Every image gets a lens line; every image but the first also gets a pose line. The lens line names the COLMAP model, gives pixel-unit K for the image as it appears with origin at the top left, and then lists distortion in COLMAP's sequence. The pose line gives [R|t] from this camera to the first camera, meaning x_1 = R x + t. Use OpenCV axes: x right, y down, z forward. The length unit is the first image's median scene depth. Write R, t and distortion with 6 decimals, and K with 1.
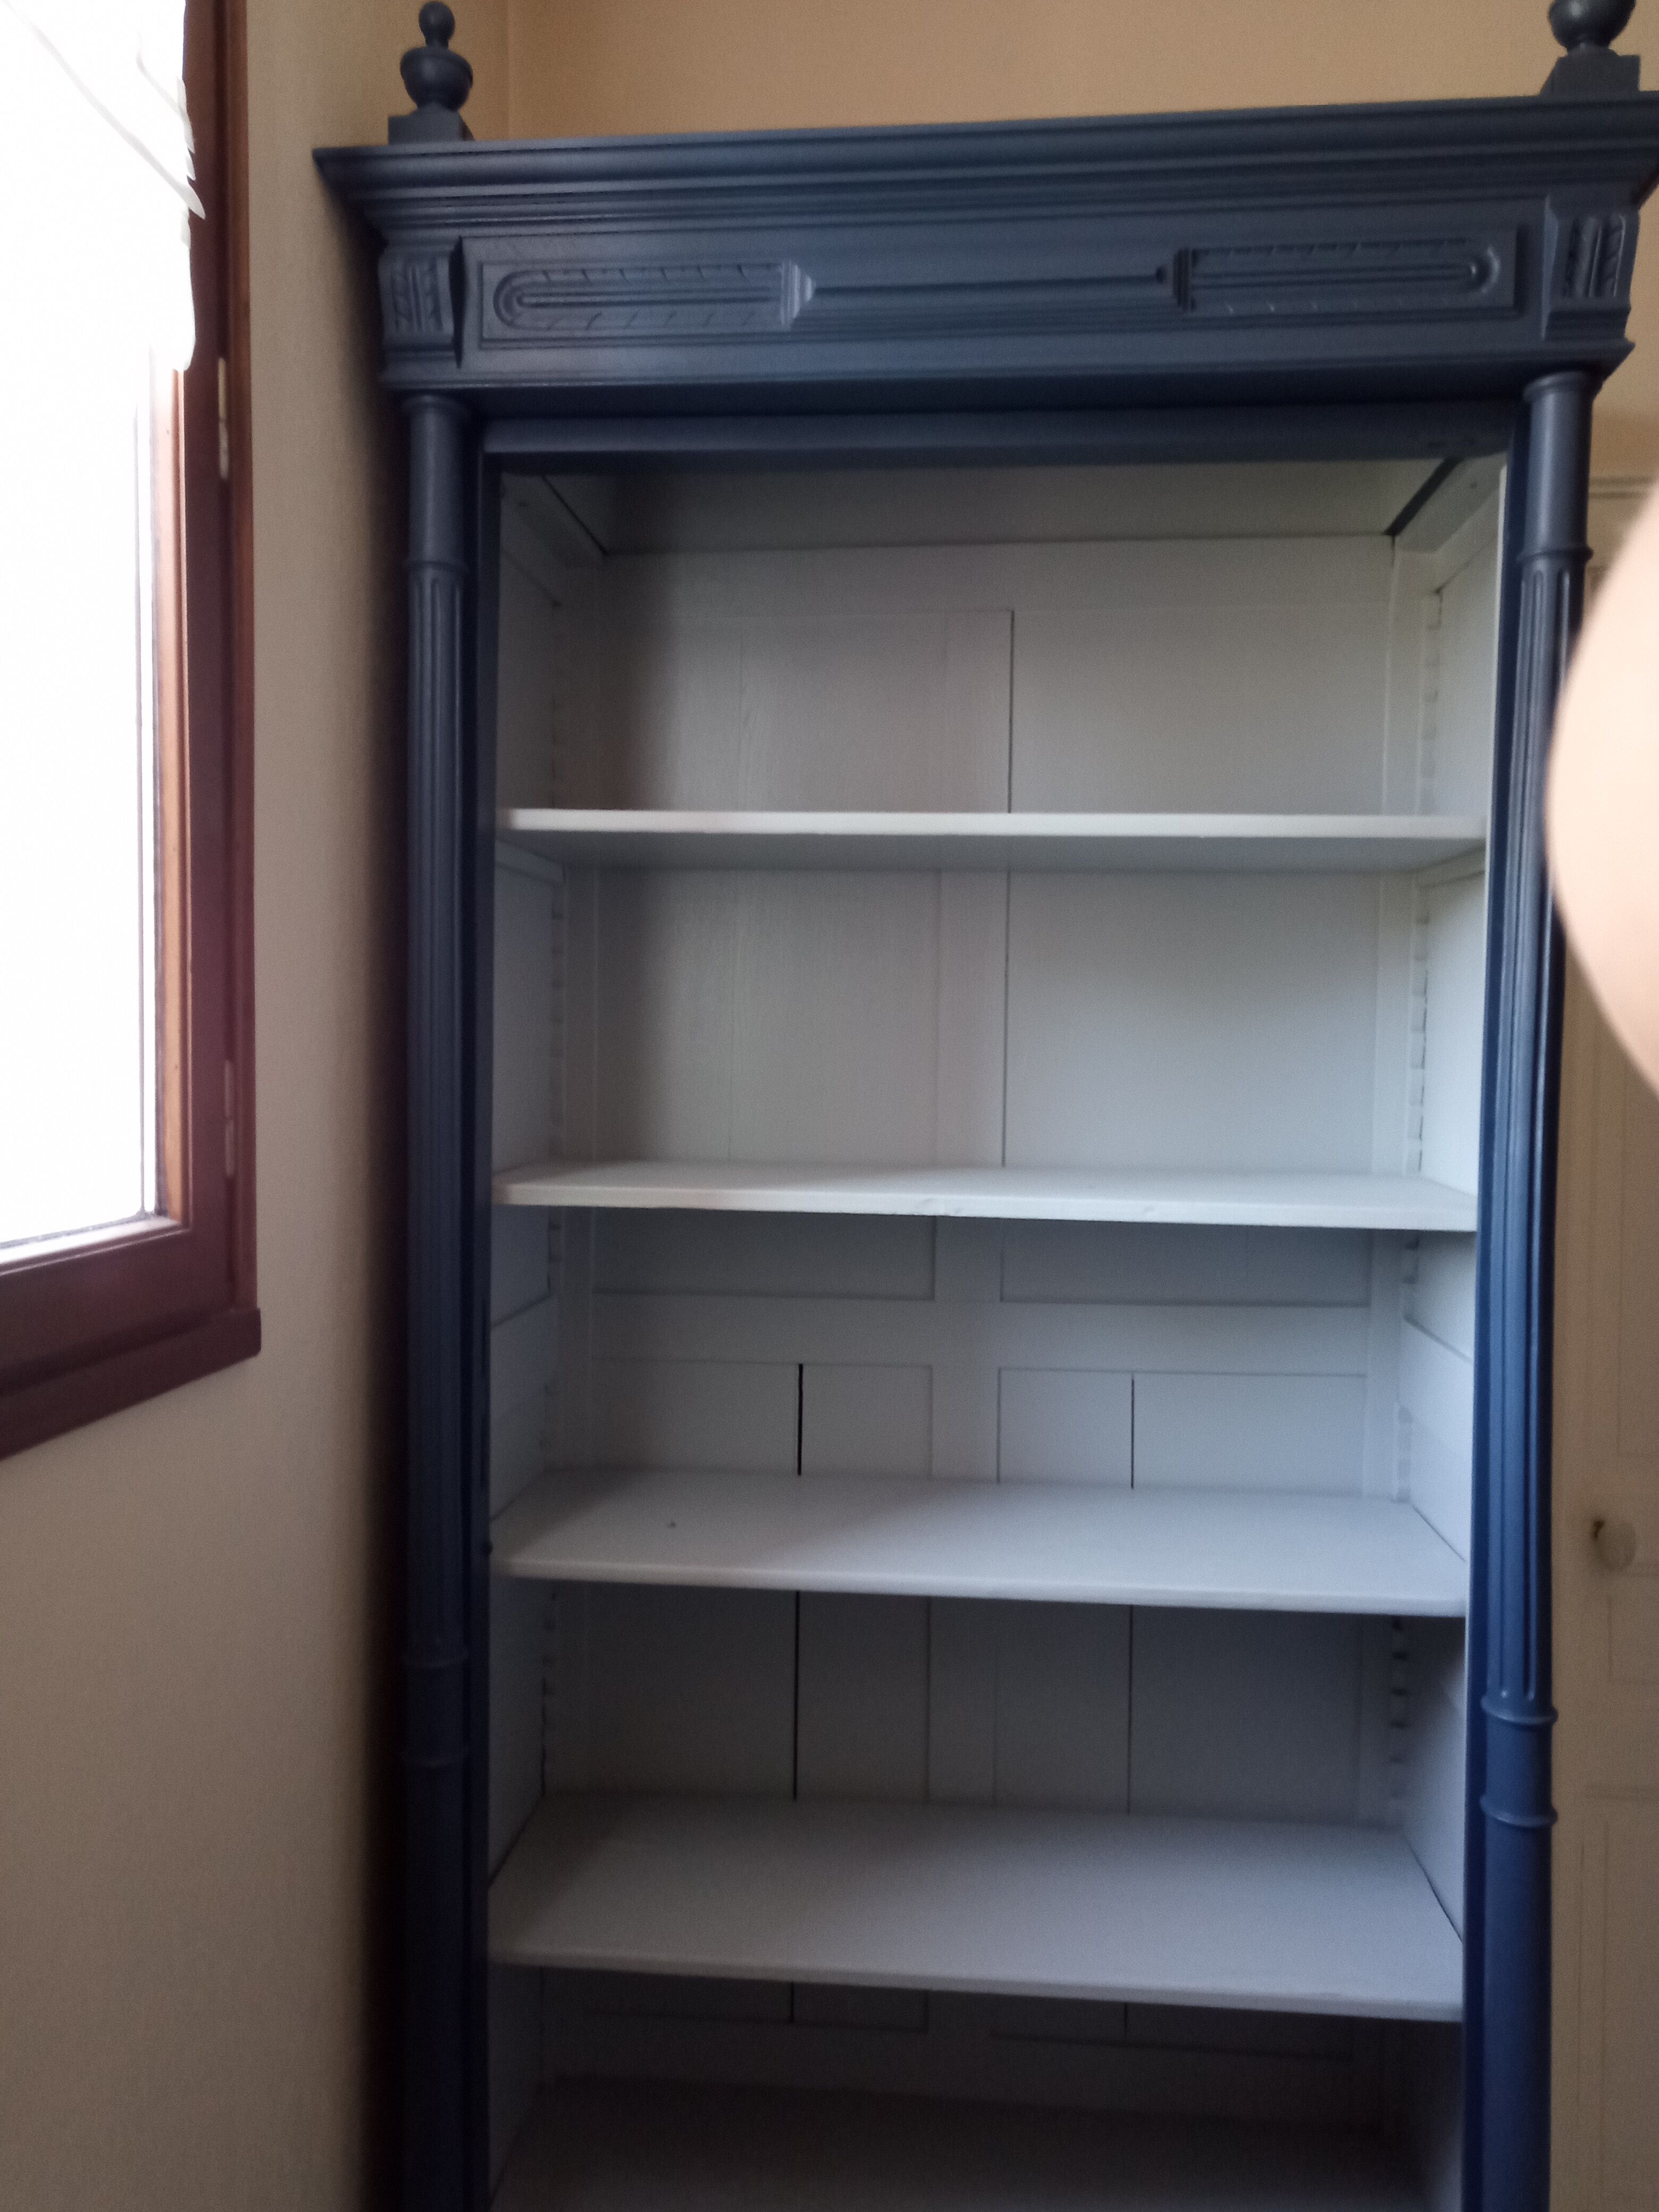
lens RADIAL K [[1633.9, 0, 829.5], [0, 1633.9, 1106.0], [0, 0, 1]] dist [0.030325, -0.006158]
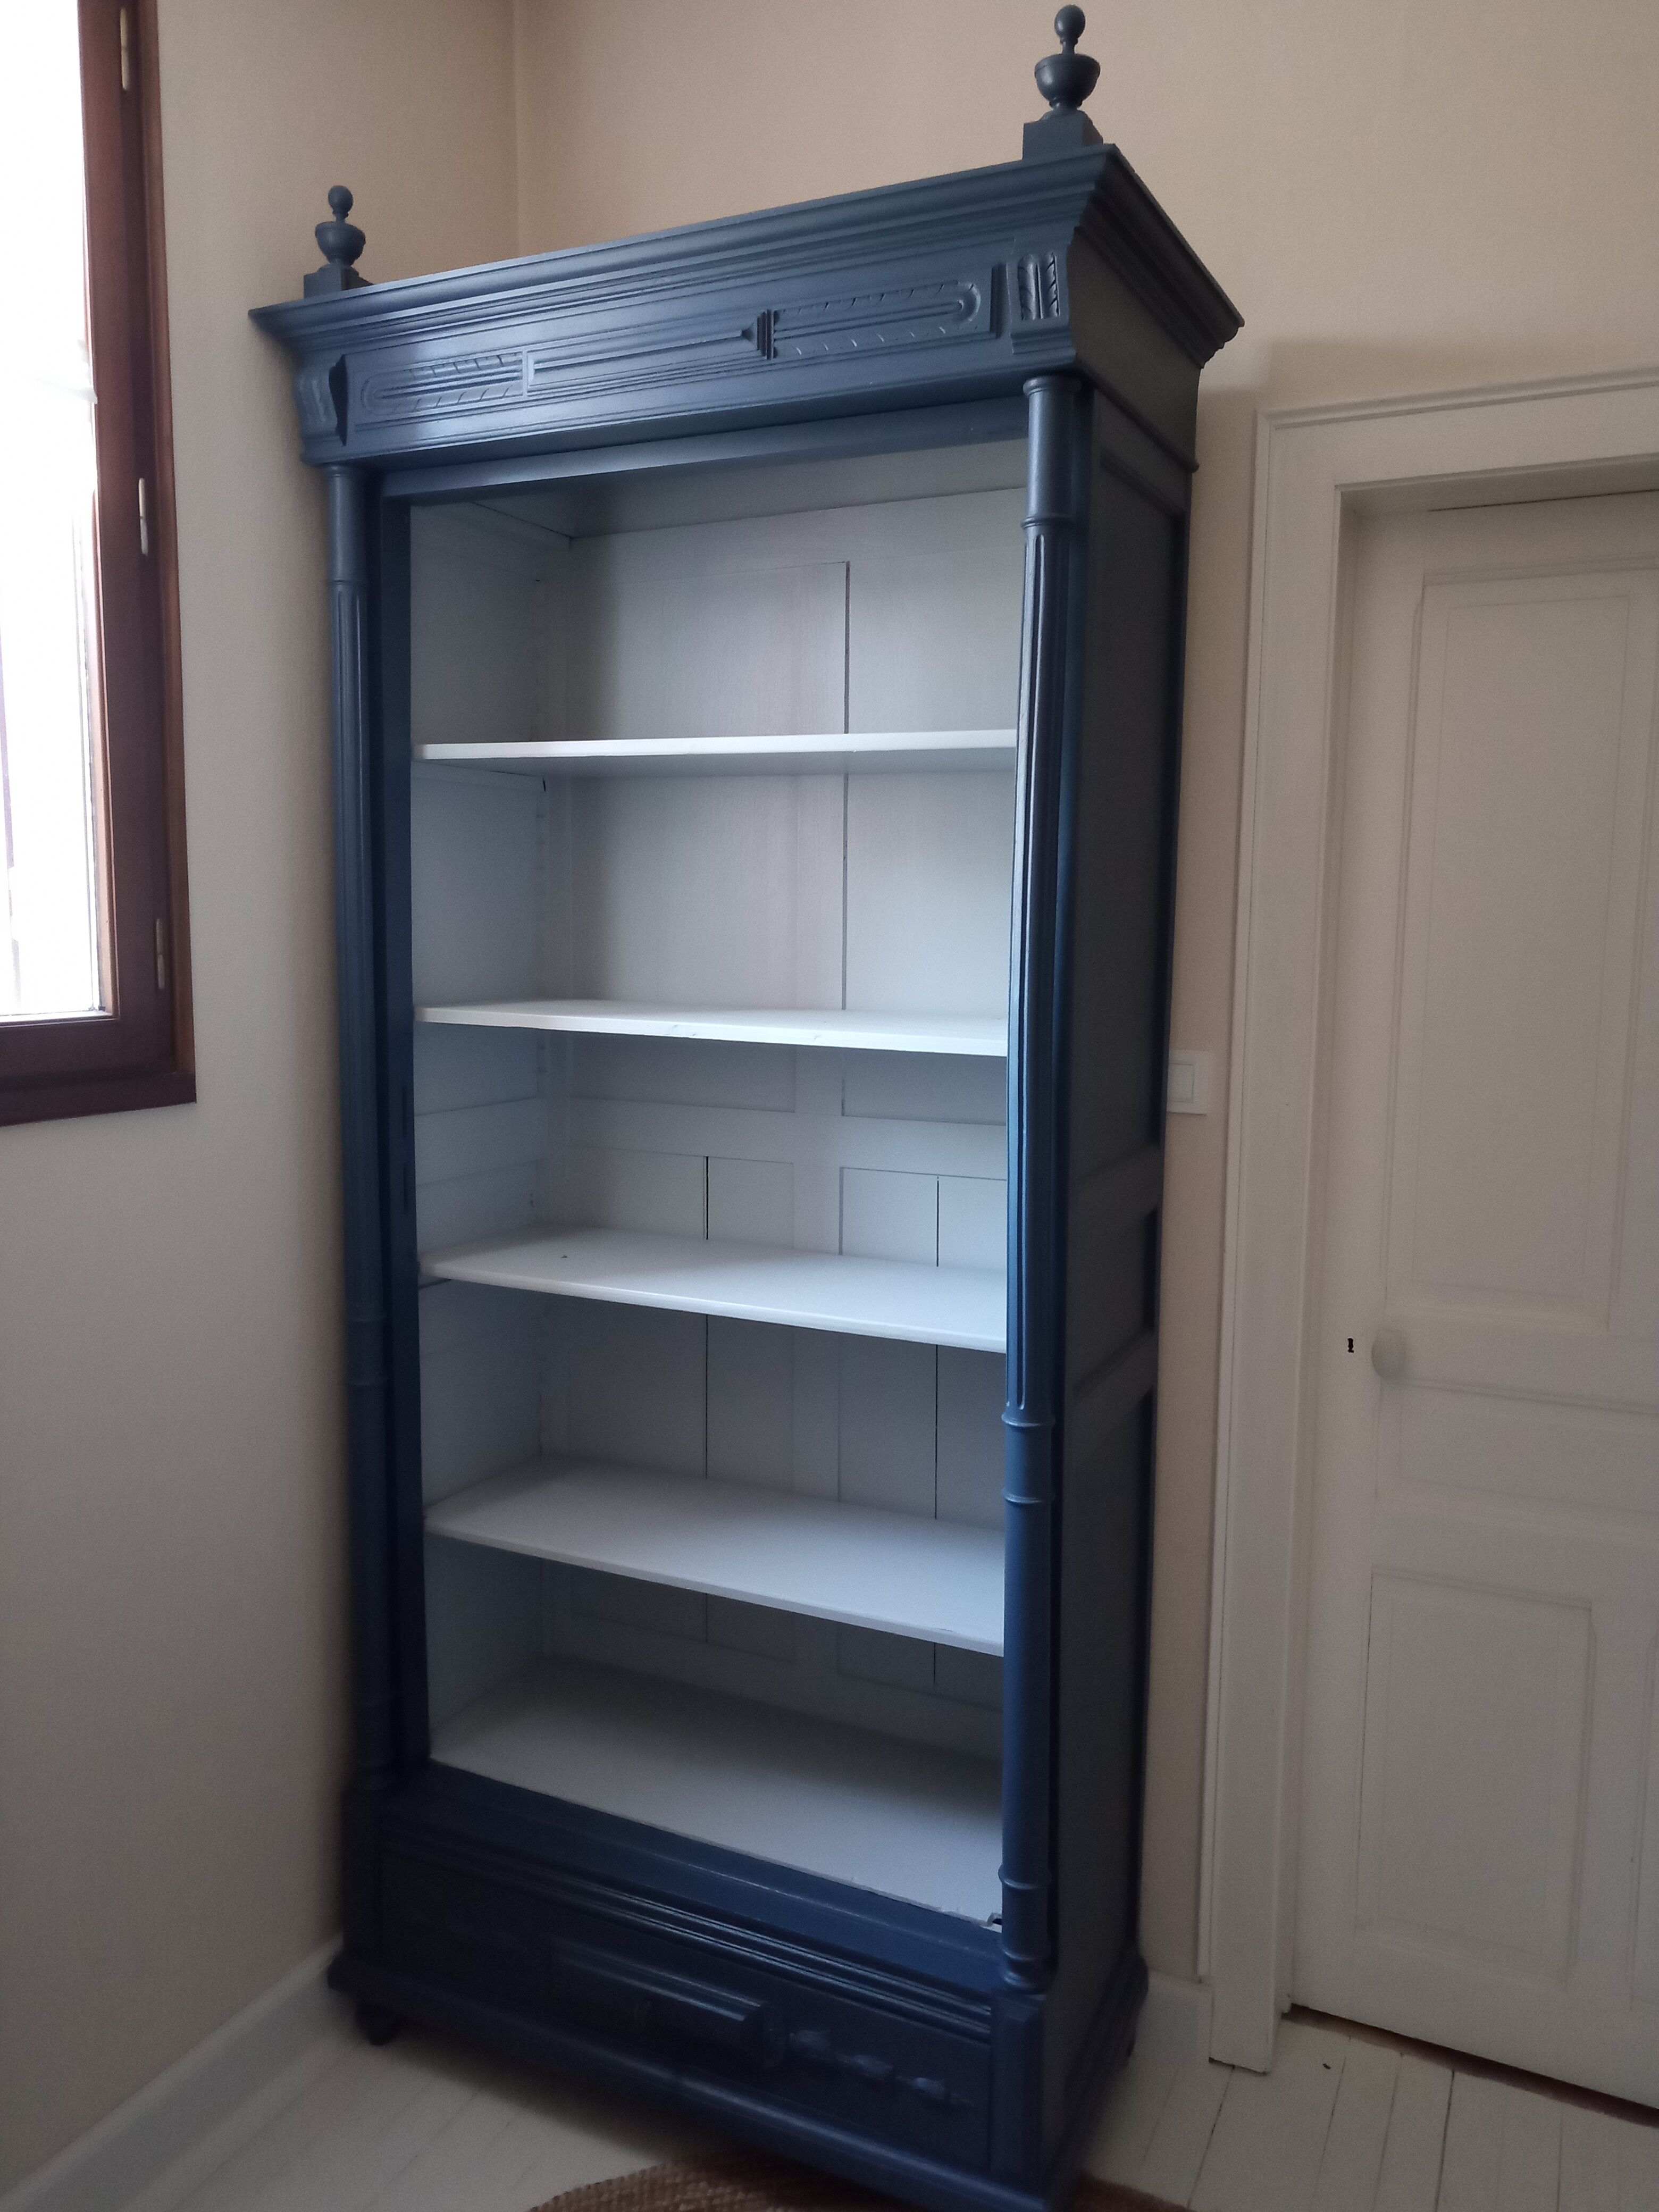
lens RADIAL K [[1633.9, 0, 829.5], [0, 1633.9, 1106.0], [0, 0, 1]] dist [0.030325, -0.006158]
pose [[0.934175, 0.044421, -0.354039, 0.716997], [-0.017347, 0.996701, 0.079284, 0.014694], [0.356393, -0.067924, 0.931864, -0.252391]]
